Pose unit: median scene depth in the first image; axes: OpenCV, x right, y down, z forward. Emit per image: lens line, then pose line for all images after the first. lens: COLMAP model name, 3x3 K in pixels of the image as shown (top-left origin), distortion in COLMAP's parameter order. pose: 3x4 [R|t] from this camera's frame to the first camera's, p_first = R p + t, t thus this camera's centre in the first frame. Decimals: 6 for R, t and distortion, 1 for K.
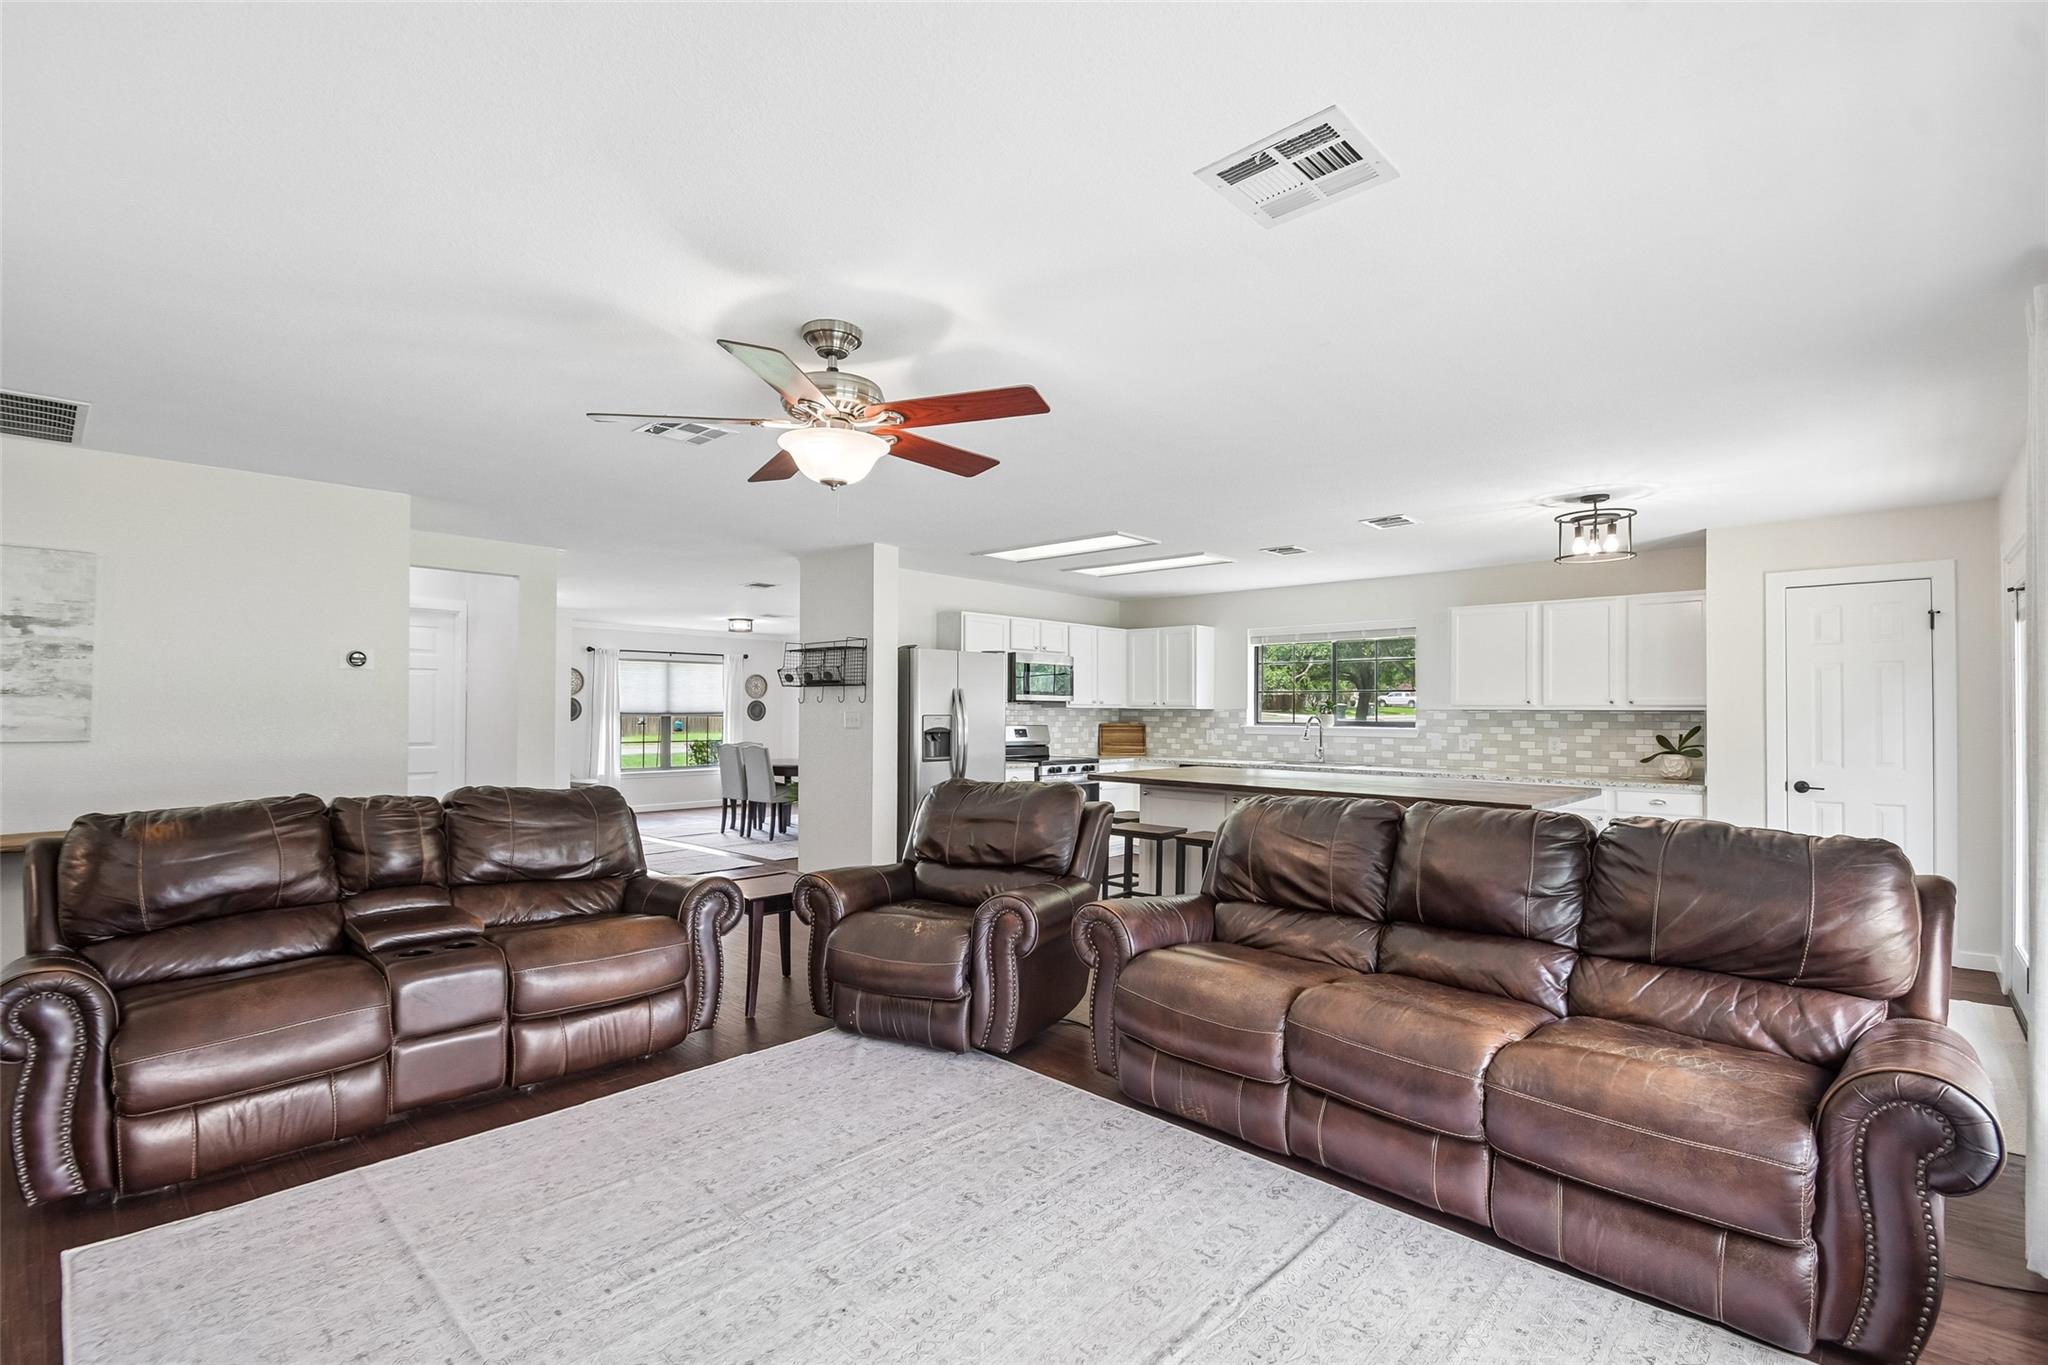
lens RADIAL K [[911.4, 0, 1004.7], [0, 911.4, 704.7], [0, 0, 1]] dist [-0.000278, -0.009022]
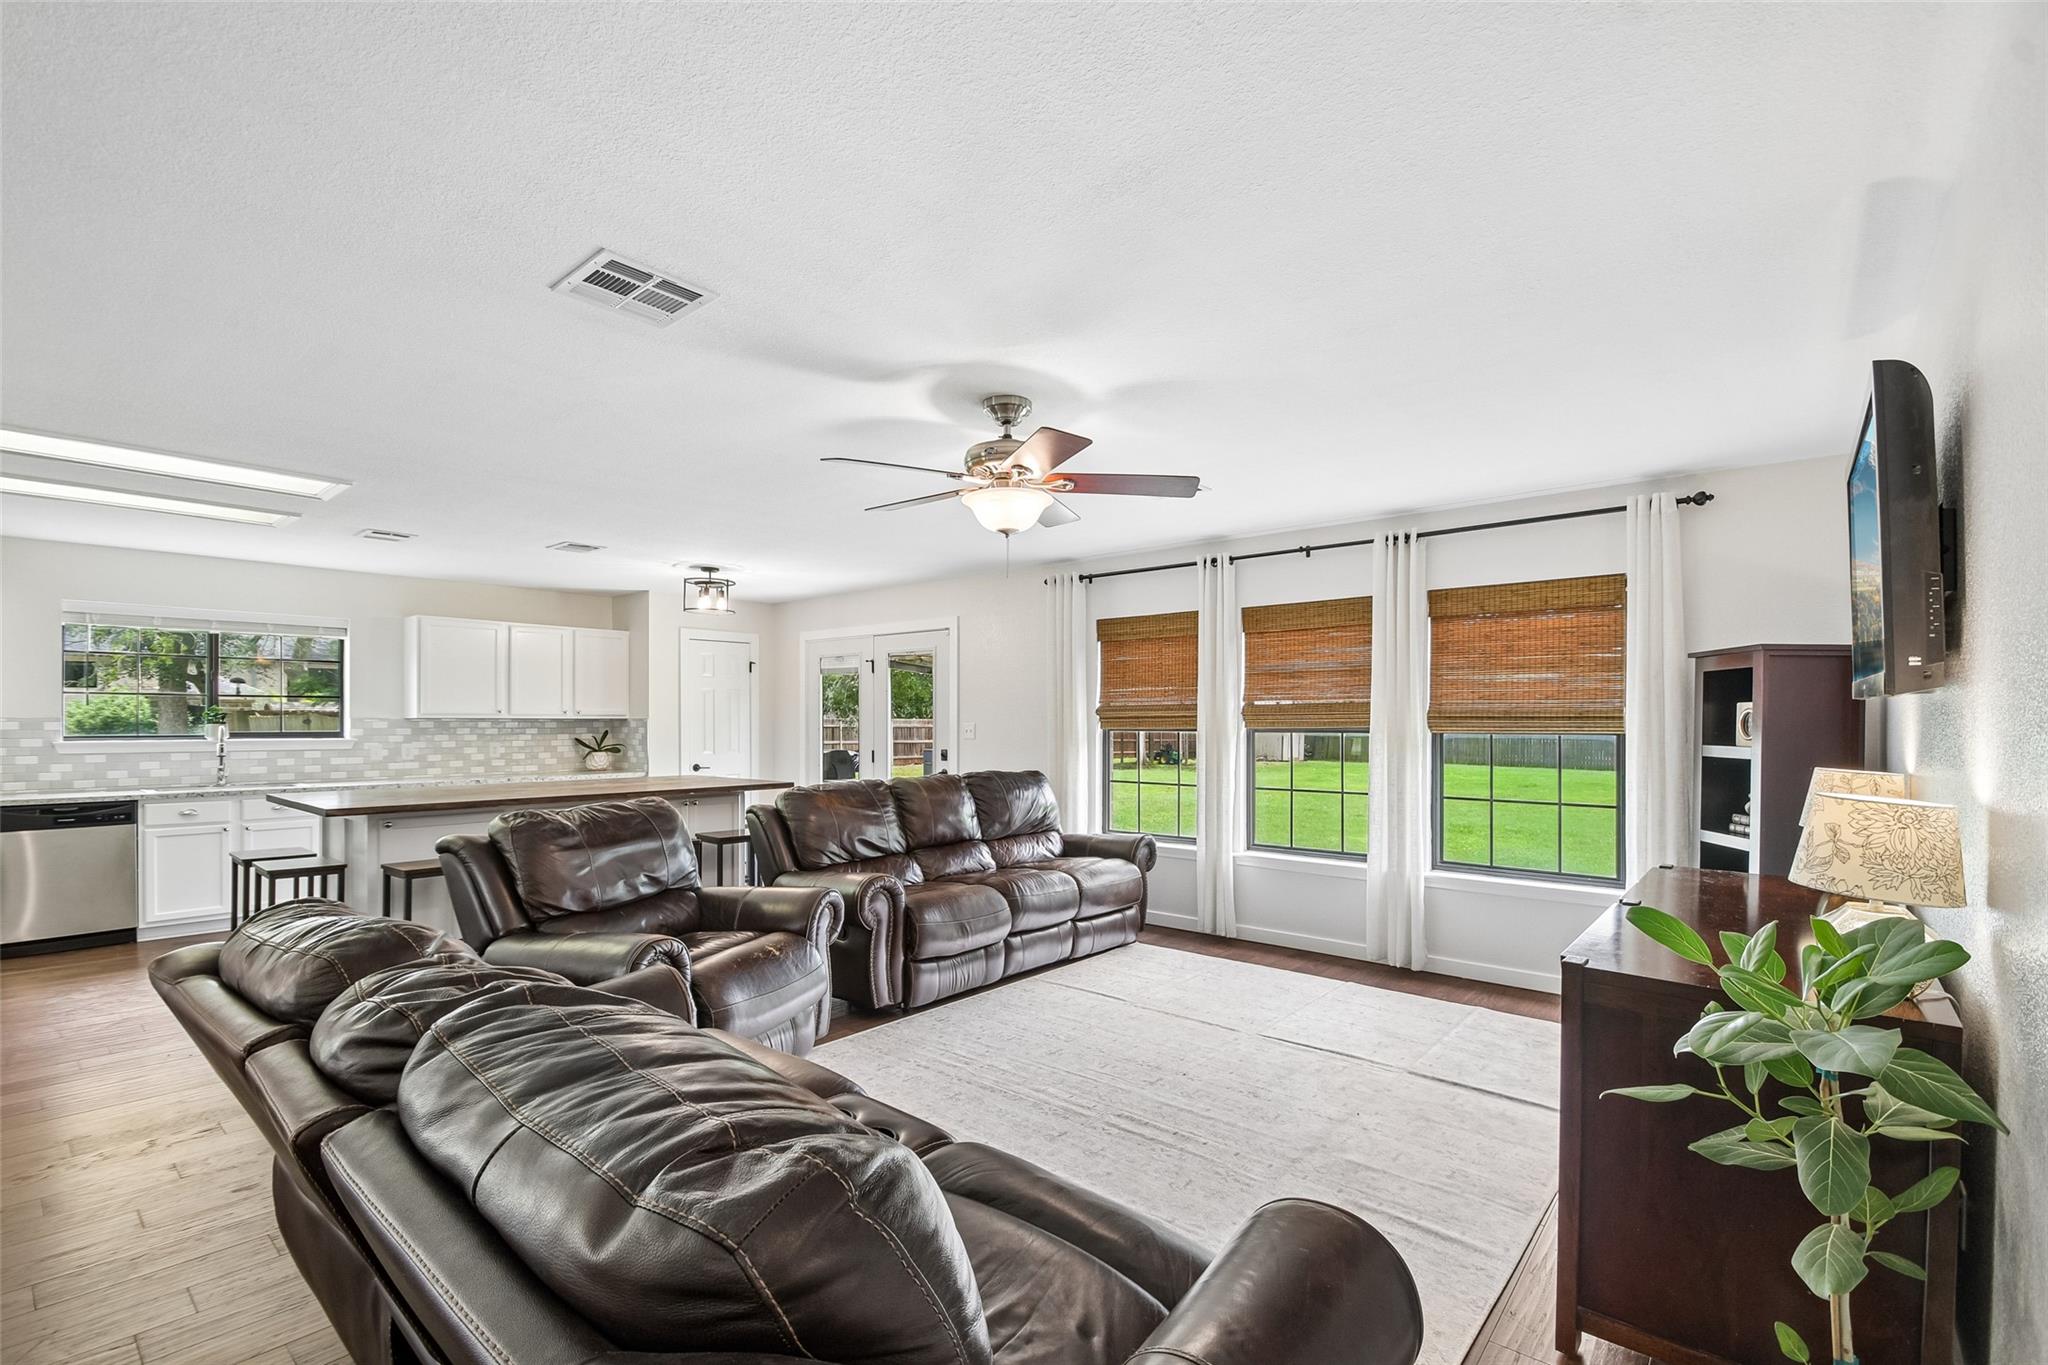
lens RADIAL K [[911.4, 0, 1011.8], [0, 911.4, 717.6], [0, 0, 1]] dist [-0.000278, -0.009022]
pose [[-0.049582, -0.001091, 0.998769, -0.493994], [-0.006017, 0.999982, 0.000793, 0.000207], [-0.998752, -0.005970, -0.049588, 0.374987]]
